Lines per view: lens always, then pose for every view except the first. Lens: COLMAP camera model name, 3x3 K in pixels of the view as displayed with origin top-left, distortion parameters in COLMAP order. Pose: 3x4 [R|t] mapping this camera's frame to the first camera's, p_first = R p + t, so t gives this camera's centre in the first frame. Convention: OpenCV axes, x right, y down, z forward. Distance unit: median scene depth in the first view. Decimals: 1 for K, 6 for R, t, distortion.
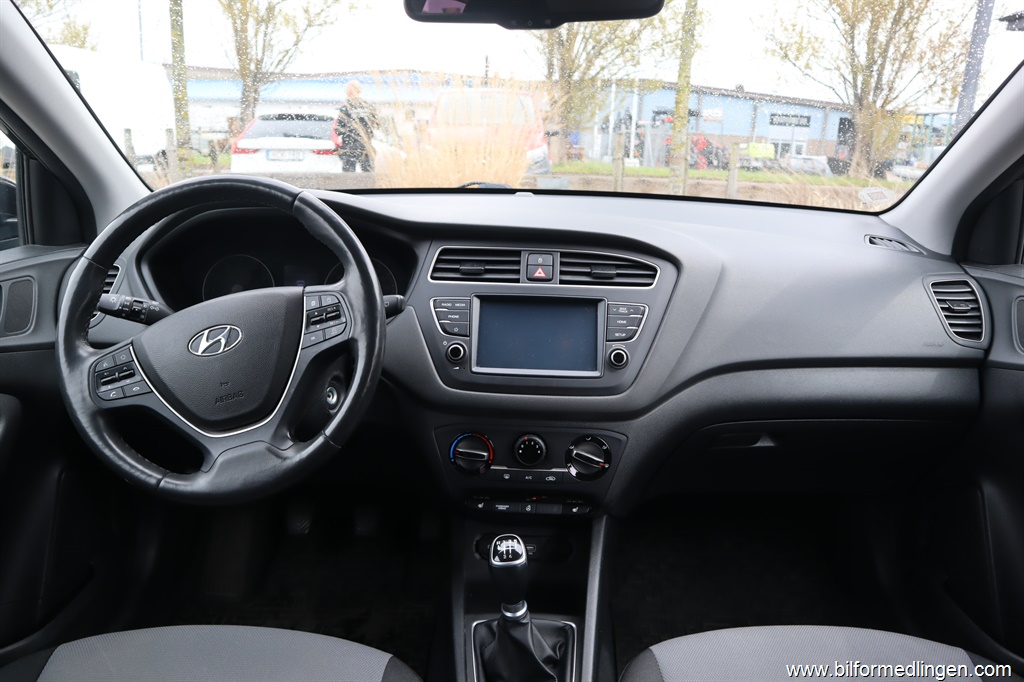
lens RADIAL K [[811.9, 0, 517.4], [0, 811.9, 331.3], [0, 0, 1]] dist [-0.109822, 0.041821]
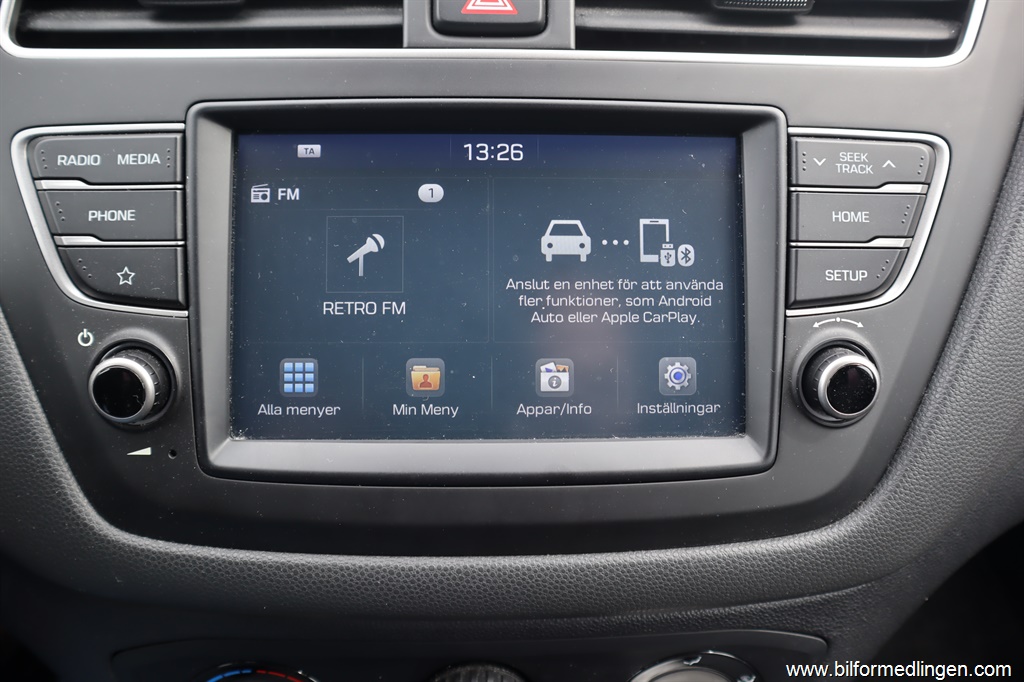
lens RADIAL K [[811.9, 0, 510.6], [0, 811.9, 333.4], [0, 0, 1]] dist [-0.109822, 0.041821]
pose [[0.997480, -0.041070, 0.057850, 0.017001], [0.022264, 0.955424, 0.294397, -0.048500], [-0.067362, -0.292367, 0.953931, 0.771246]]
